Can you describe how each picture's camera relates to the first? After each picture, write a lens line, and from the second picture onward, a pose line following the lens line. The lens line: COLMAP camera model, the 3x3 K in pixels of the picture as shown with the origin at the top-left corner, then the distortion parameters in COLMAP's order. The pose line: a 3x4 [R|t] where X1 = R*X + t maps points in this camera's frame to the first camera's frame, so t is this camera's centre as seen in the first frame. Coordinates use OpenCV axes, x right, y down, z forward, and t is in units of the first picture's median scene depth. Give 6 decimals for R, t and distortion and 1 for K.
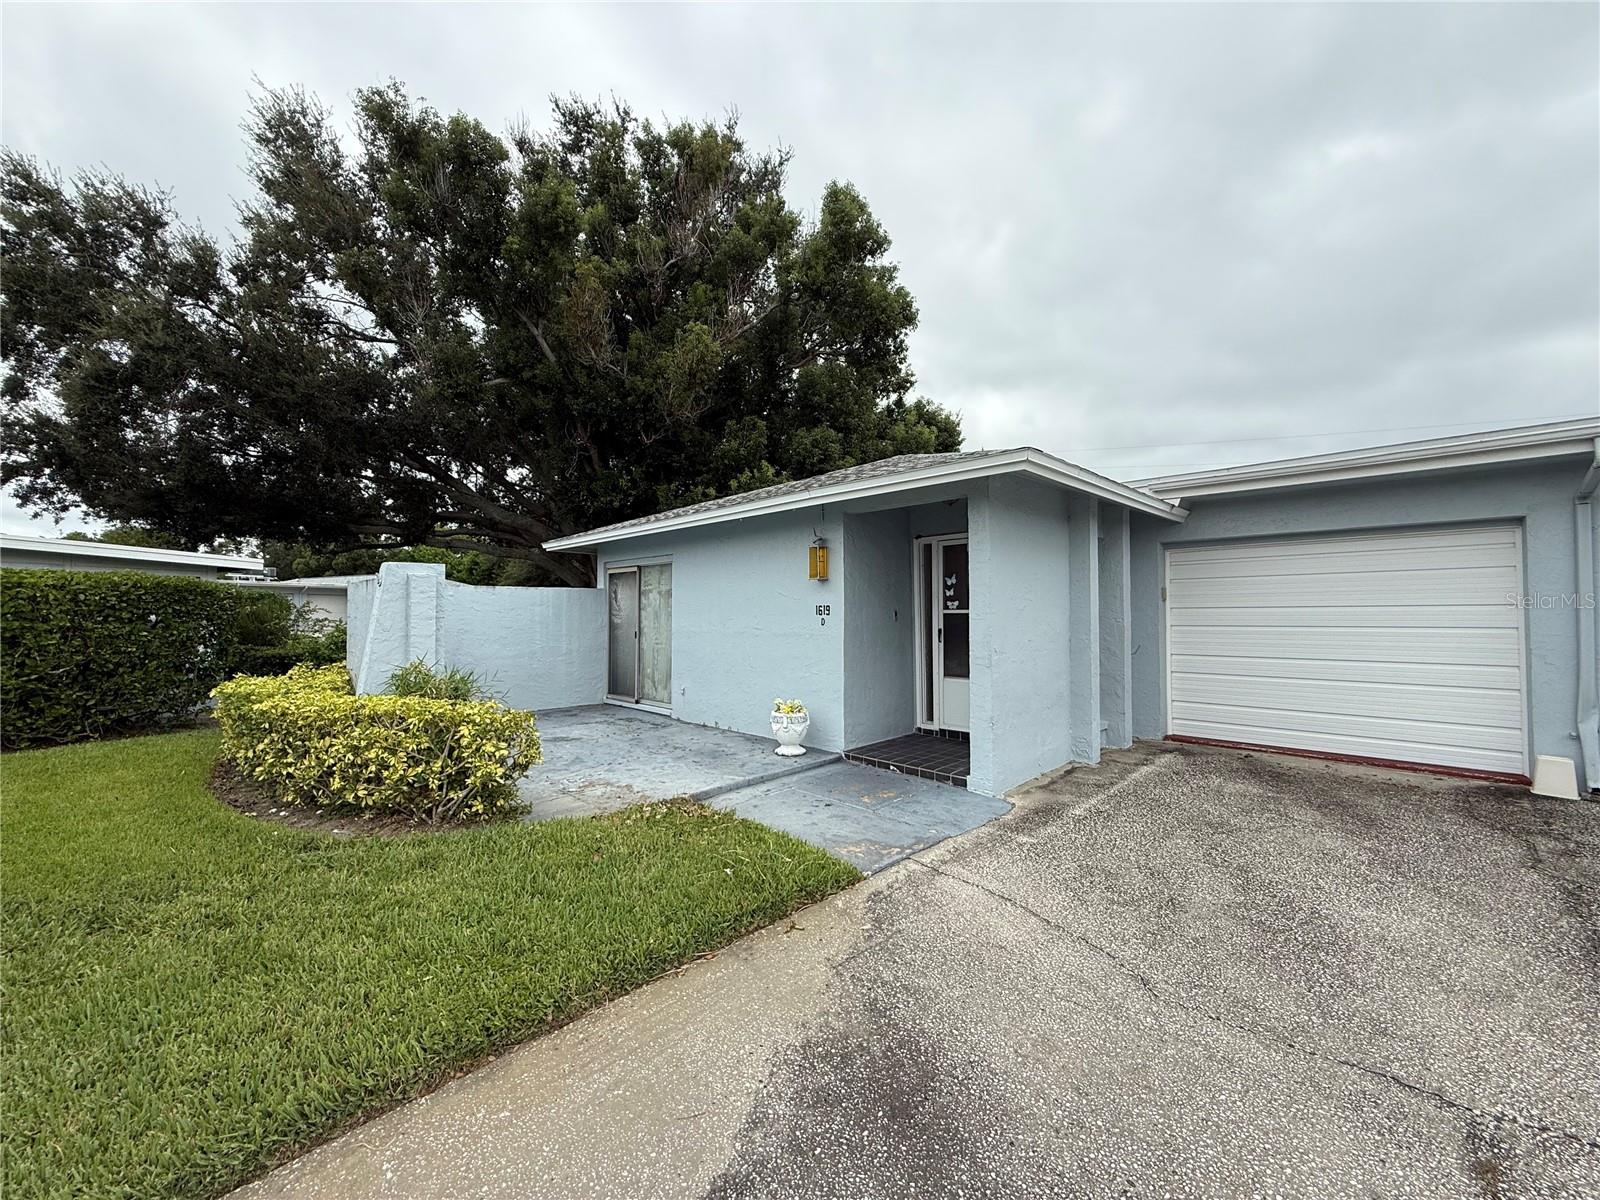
lens RADIAL K [[637.8, 0, 793.9], [0, 637.8, 597.7], [0, 0, 1]] dist [0.000445, 0.000744]
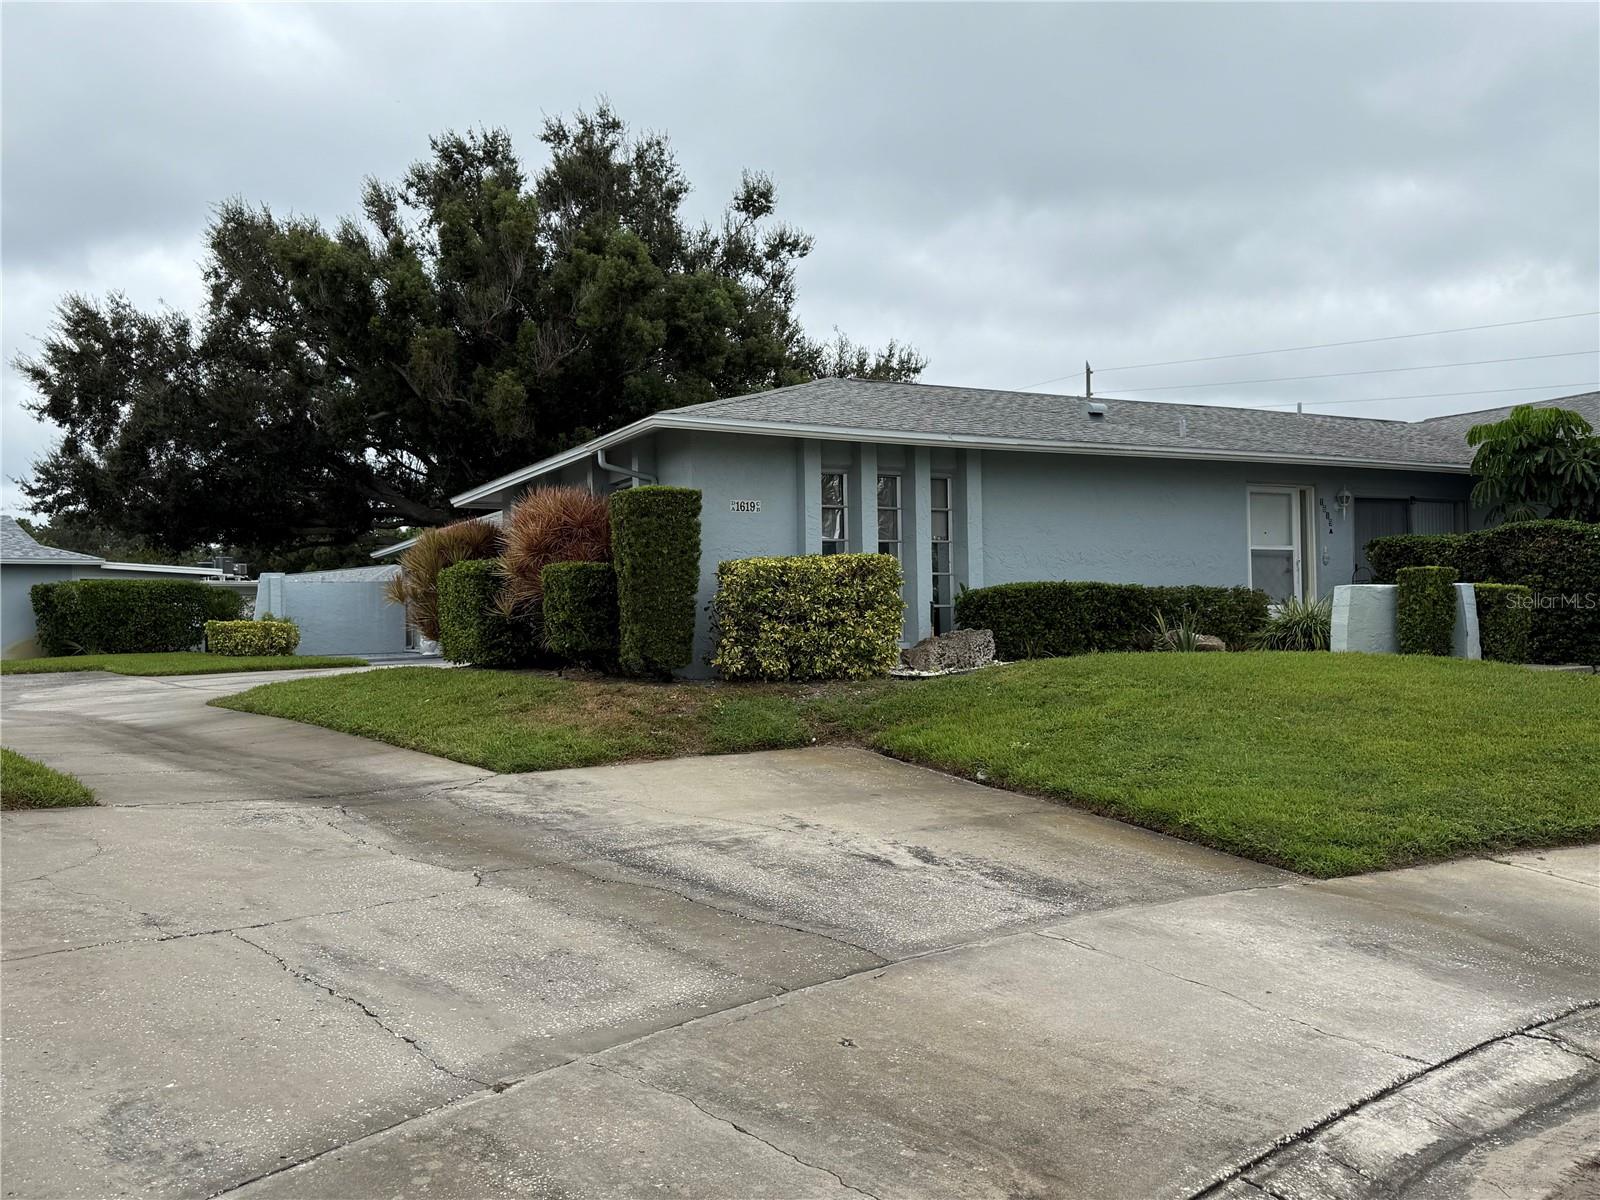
lens RADIAL K [[1422.7, 0, 880.7], [0, 1422.7, 606.7], [0, 0, 1]] dist [0.111069, -0.224620]
pose [[0.961346, -0.024002, -0.274295, 2.506428], [0.027274, 0.999595, 0.008124, 0.074693], [0.273989, -0.015291, 0.961611, -2.912969]]
